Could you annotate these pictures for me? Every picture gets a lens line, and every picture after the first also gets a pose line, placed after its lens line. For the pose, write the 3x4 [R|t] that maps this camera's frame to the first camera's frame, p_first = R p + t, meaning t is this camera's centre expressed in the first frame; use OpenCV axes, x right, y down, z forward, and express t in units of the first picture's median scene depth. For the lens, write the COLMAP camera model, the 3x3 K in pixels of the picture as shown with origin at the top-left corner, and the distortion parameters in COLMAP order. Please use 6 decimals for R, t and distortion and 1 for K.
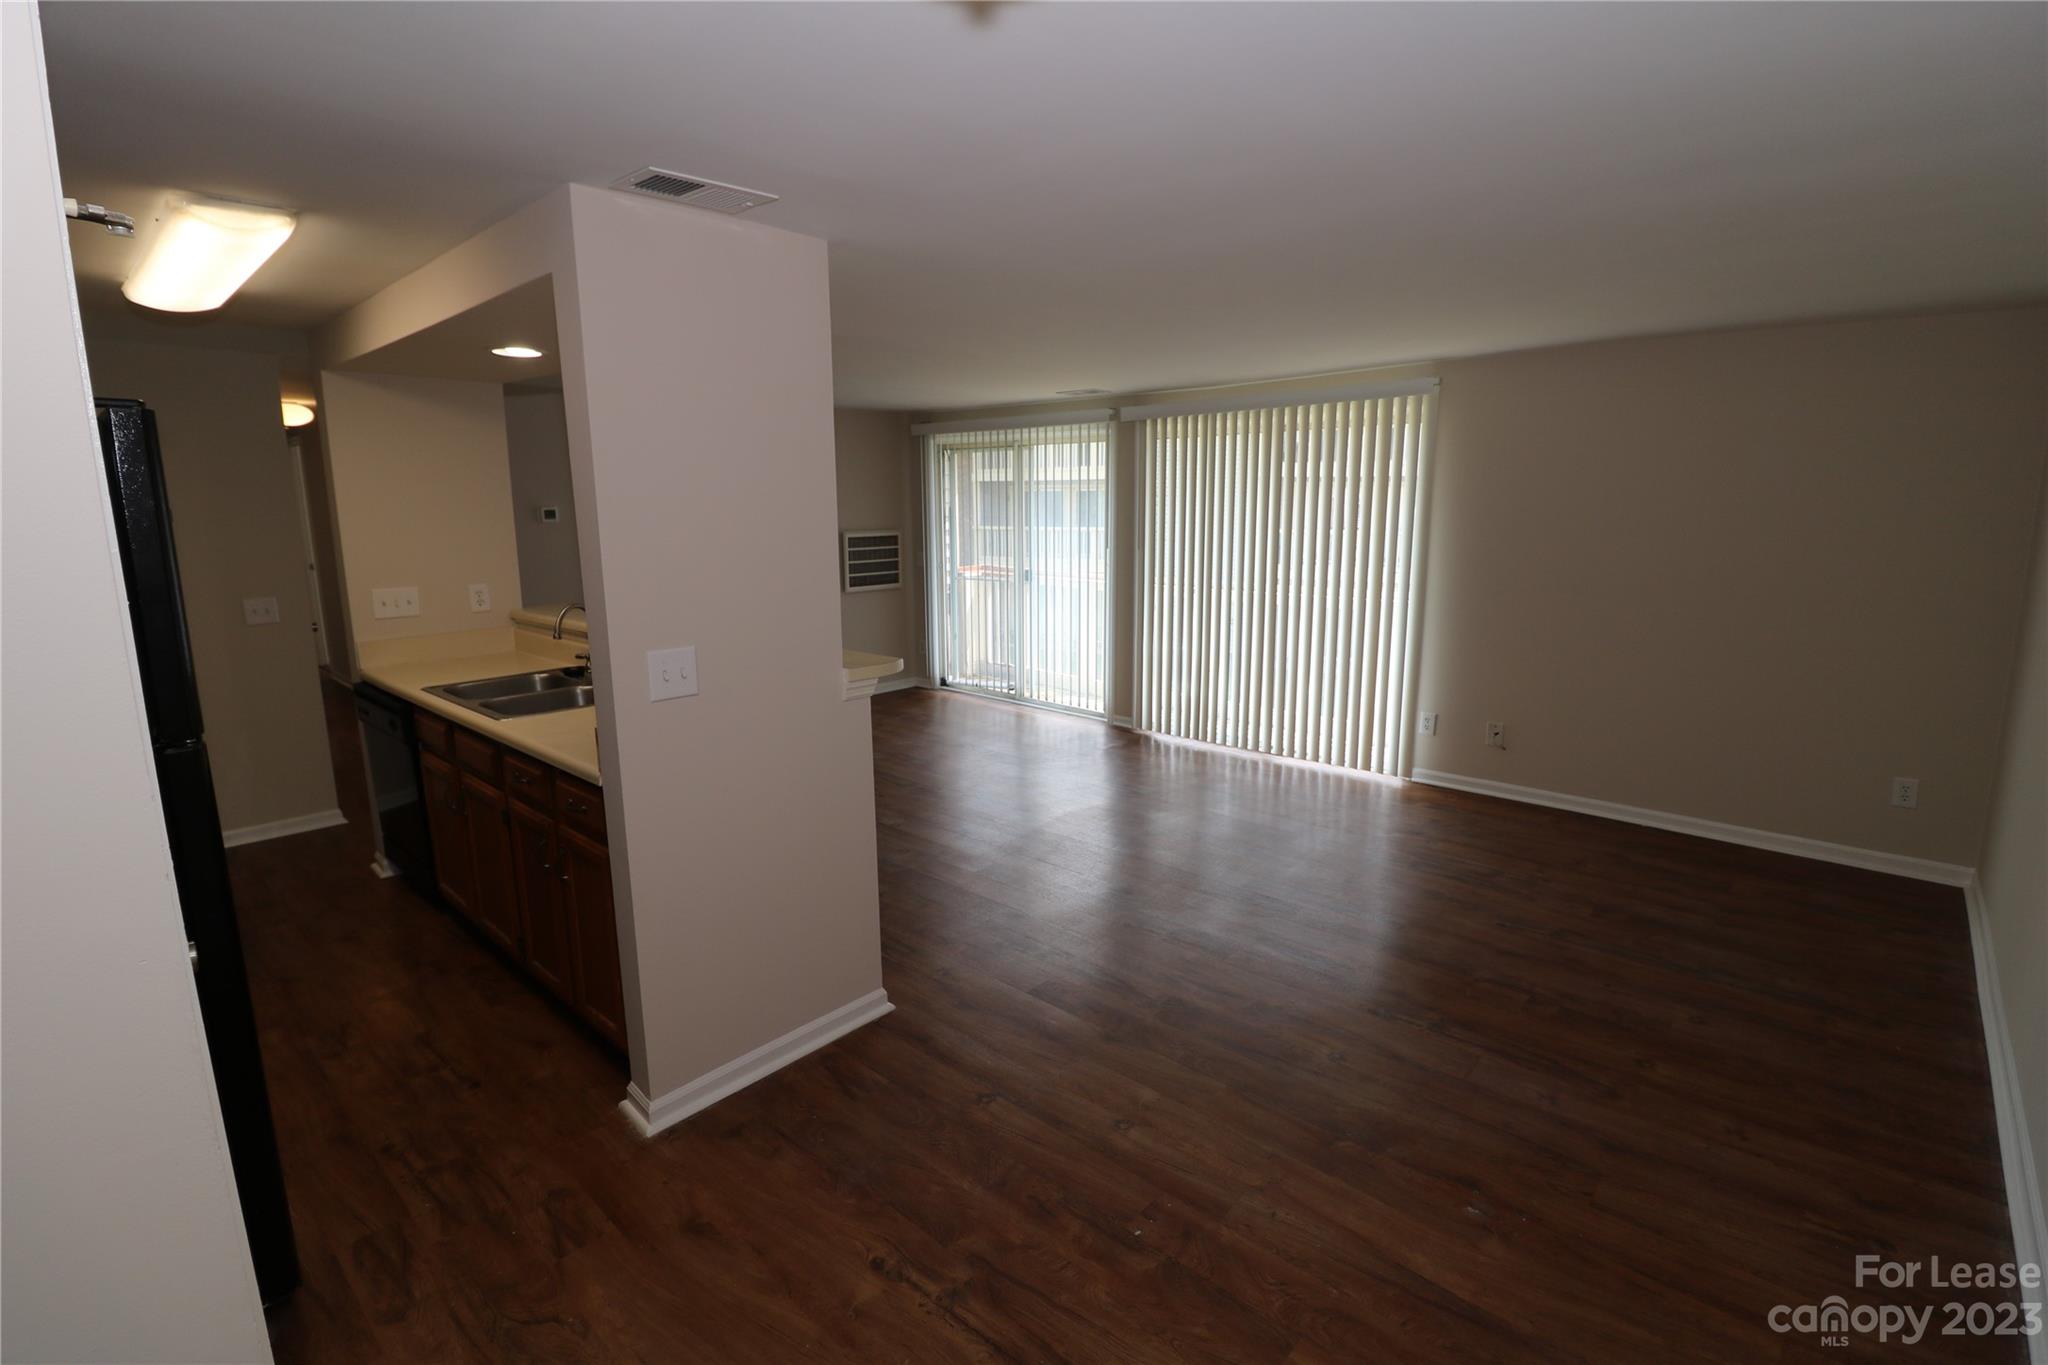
lens RADIAL K [[942.3, 0, 1028.3], [0, 942.3, 676.7], [0, 0, 1]] dist [-0.009788, -0.008169]
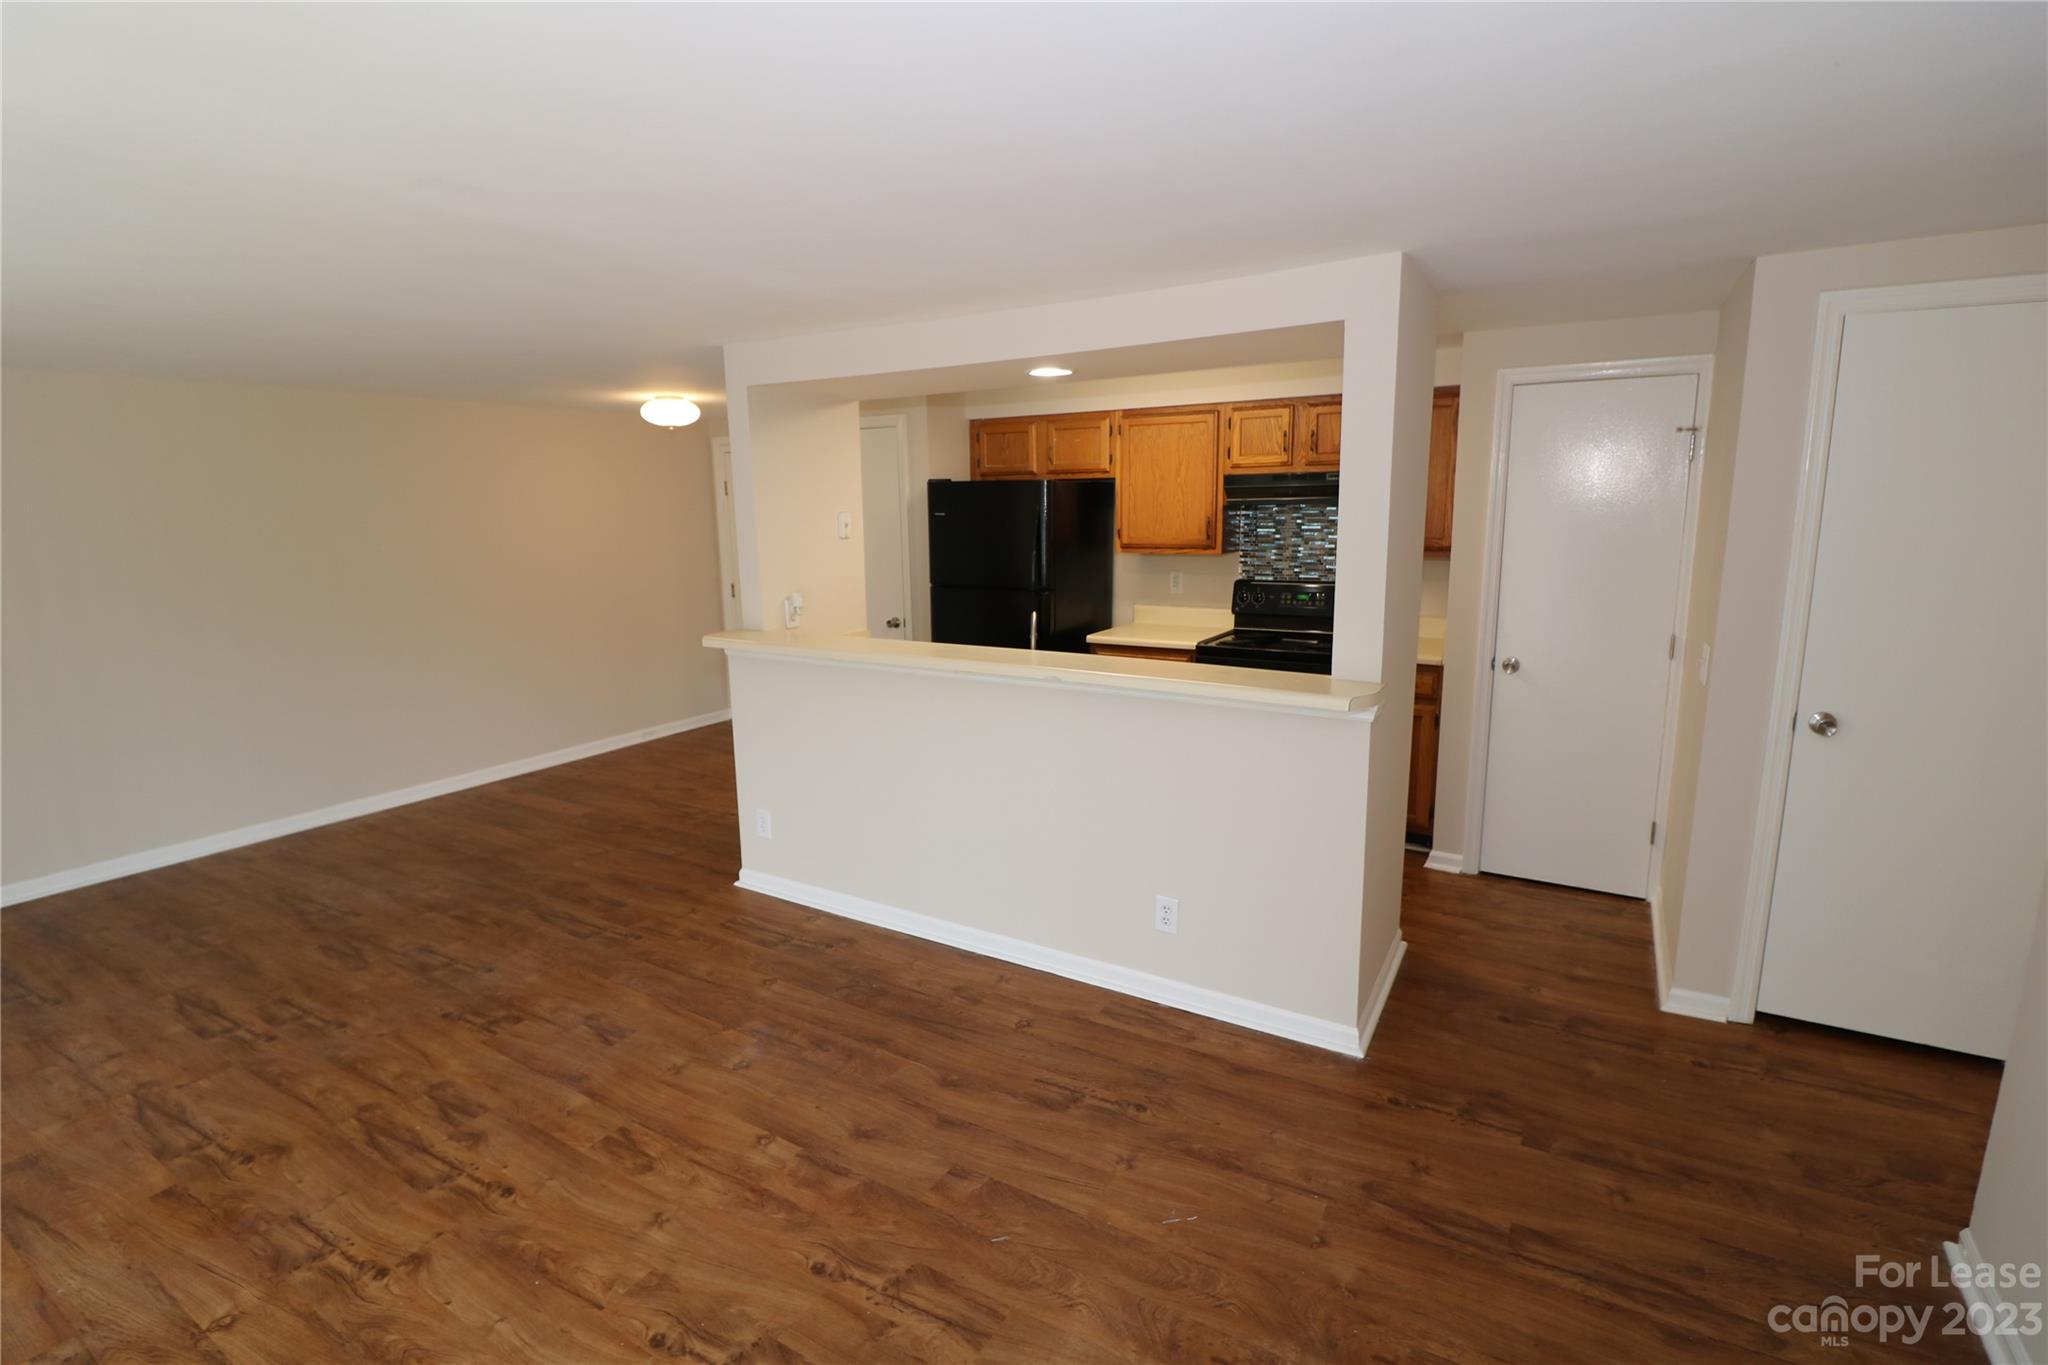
lens RADIAL K [[942.3, 0, 1023.1], [0, 942.3, 682.4], [0, 0, 1]] dist [-0.009788, -0.008169]
pose [[-0.980003, 0.057152, -0.190599, -0.418723], [-0.016637, 0.930977, 0.364698, -0.587352], [0.198287, 0.360576, -0.911409, 3.018182]]
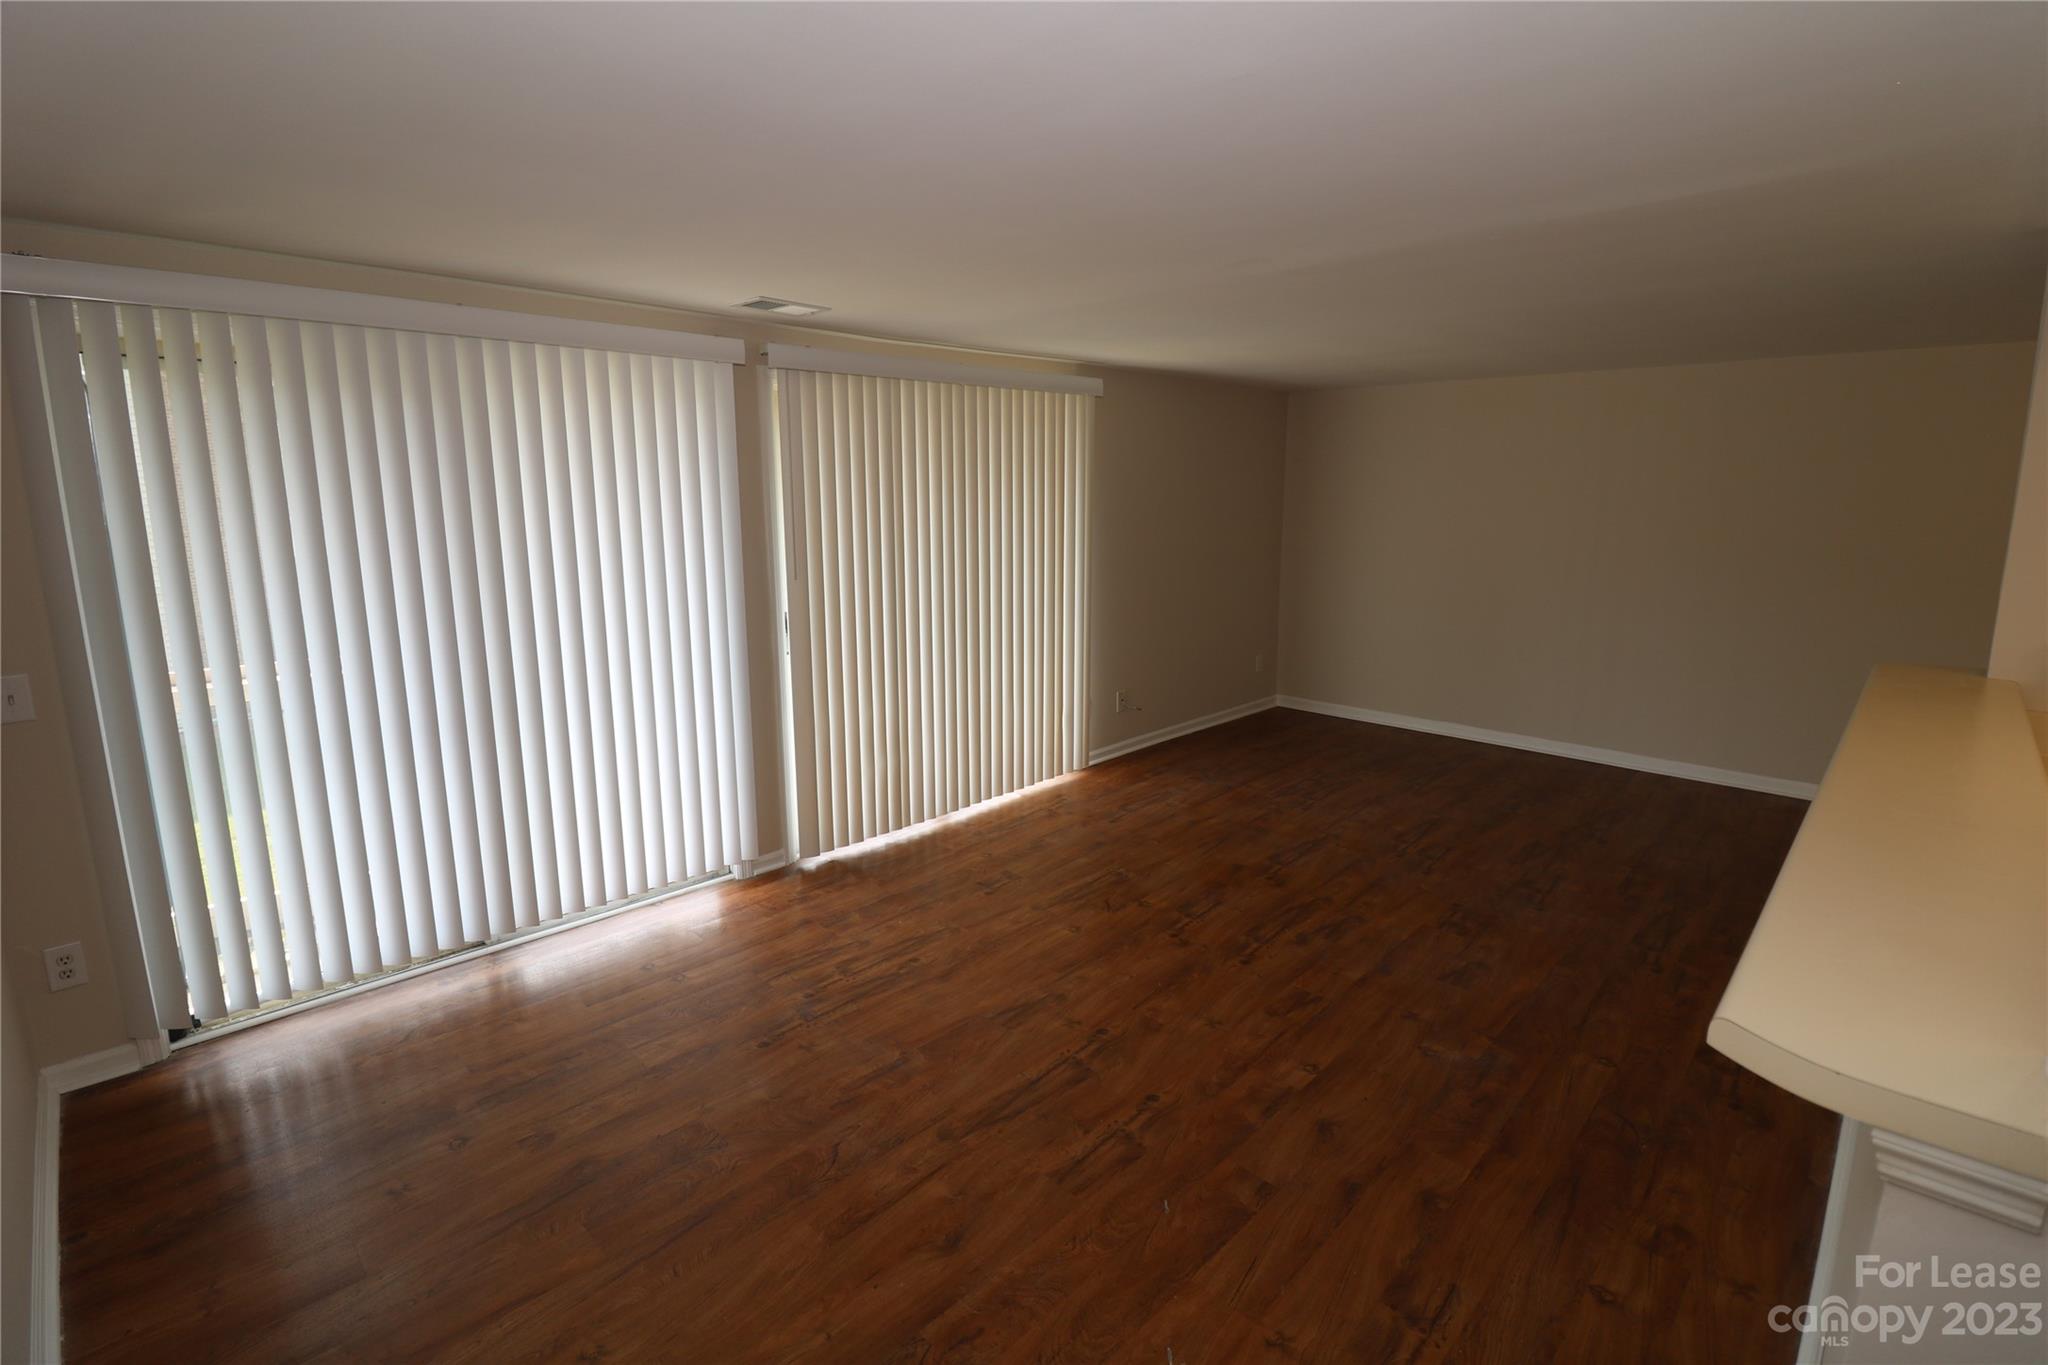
lens RADIAL K [[942.3, 0, 1020.3], [0, 942.3, 664.3], [0, 0, 1]] dist [-0.009788, -0.008169]
pose [[0.037869, -0.177298, 0.983428, -1.416623], [0.190615, 0.967346, 0.167059, -0.443941], [-0.980934, 0.181130, 0.070428, 2.319420]]
